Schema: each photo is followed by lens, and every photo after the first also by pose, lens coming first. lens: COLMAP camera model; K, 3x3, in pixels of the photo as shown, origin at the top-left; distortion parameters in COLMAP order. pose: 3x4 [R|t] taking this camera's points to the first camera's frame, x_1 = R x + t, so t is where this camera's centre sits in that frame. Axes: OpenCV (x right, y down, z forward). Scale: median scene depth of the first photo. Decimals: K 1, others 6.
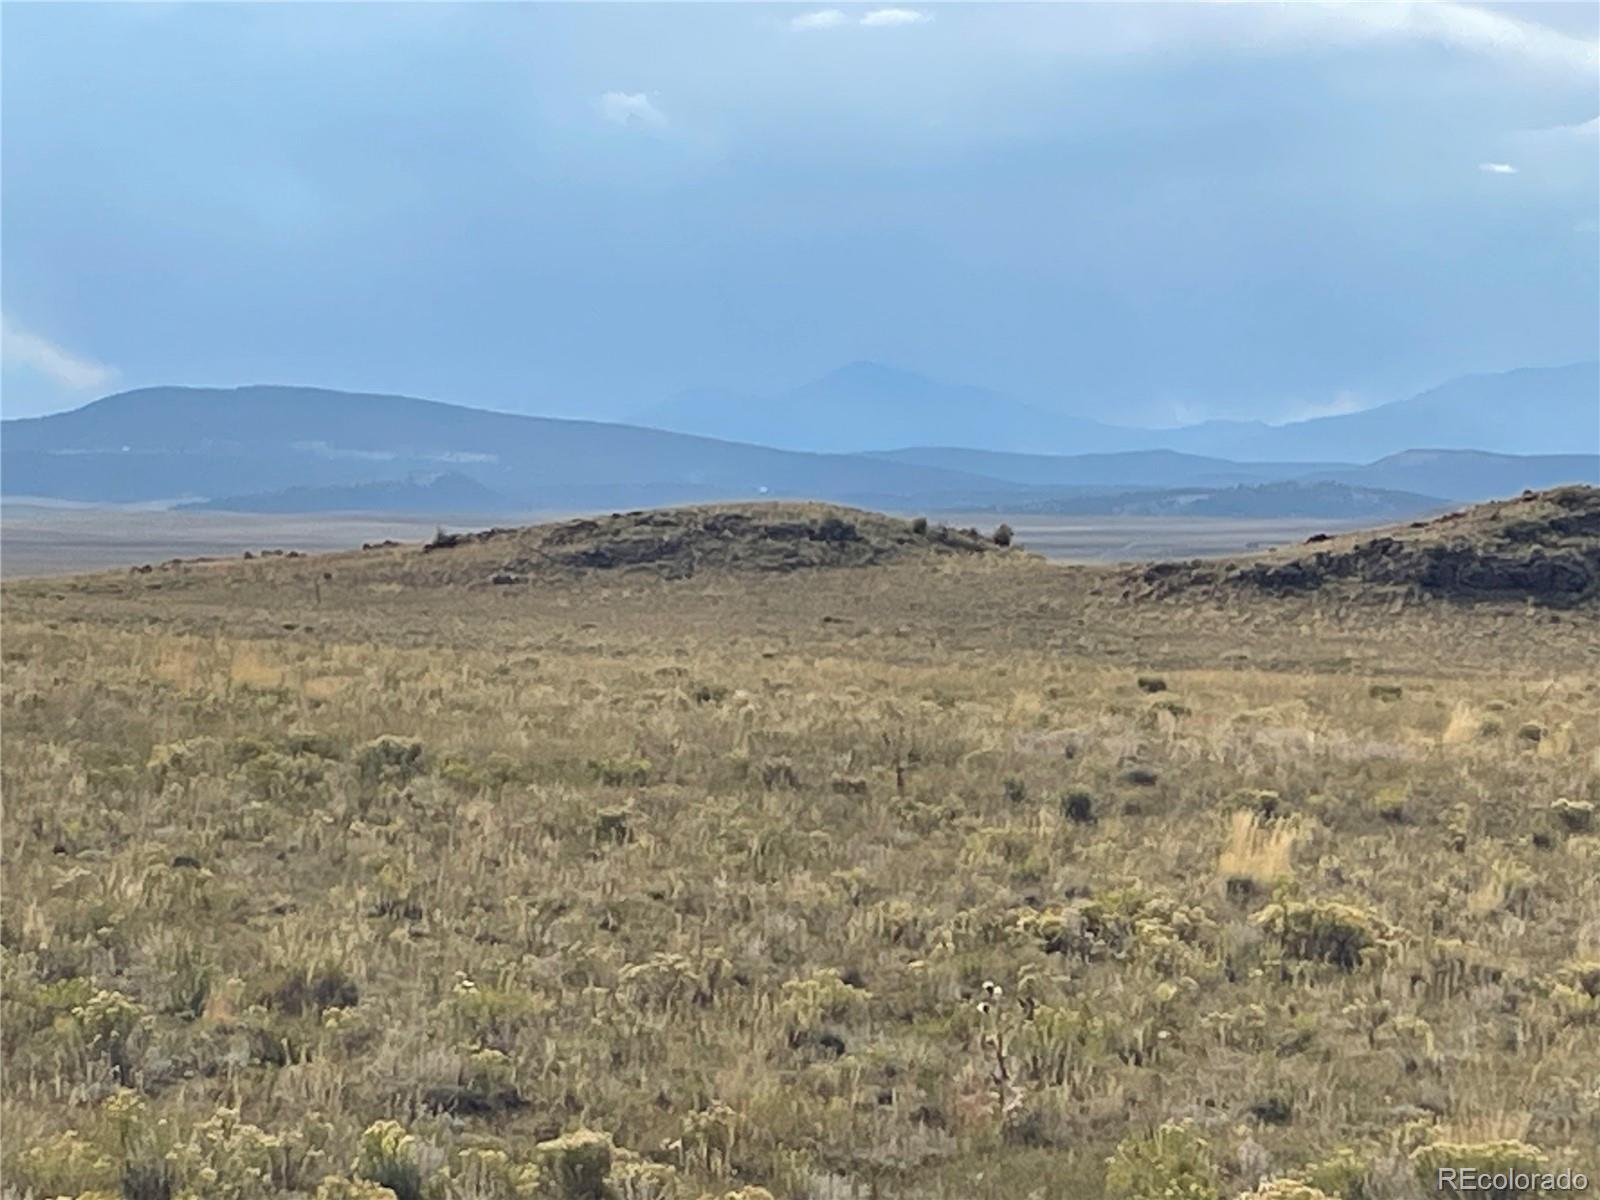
lens RADIAL K [[5385.5, 0, 800.6], [0, 5385.5, 600.1], [0, 0, 1]] dist [0.130668, 0.000000]
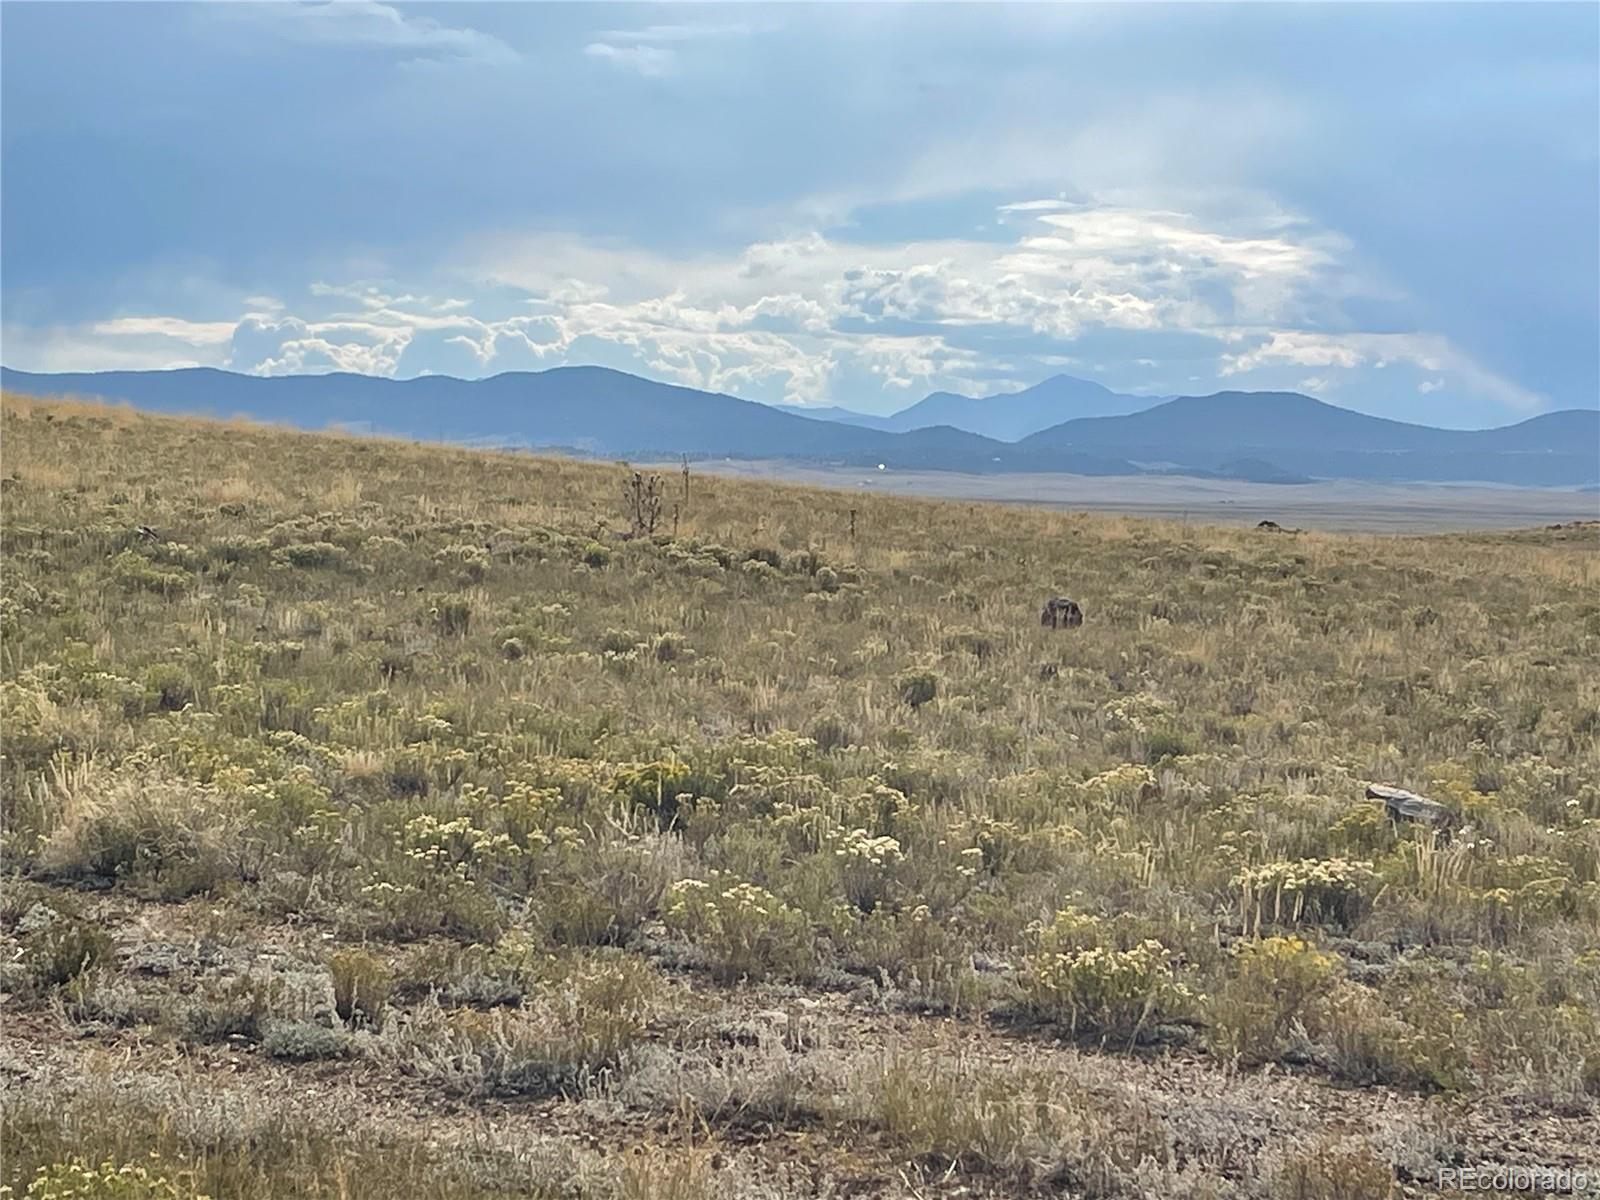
lens RADIAL K [[3631.9, 0, 800.1], [0, 3631.9, 600.2], [0, 0, 1]] dist [-0.138259, 0.000000]
pose [[0.946239, 0.022800, -0.322664, 0.029081], [-0.018440, 0.999693, 0.016564, 0.012745], [0.322942, -0.009724, 0.946369, -0.140684]]
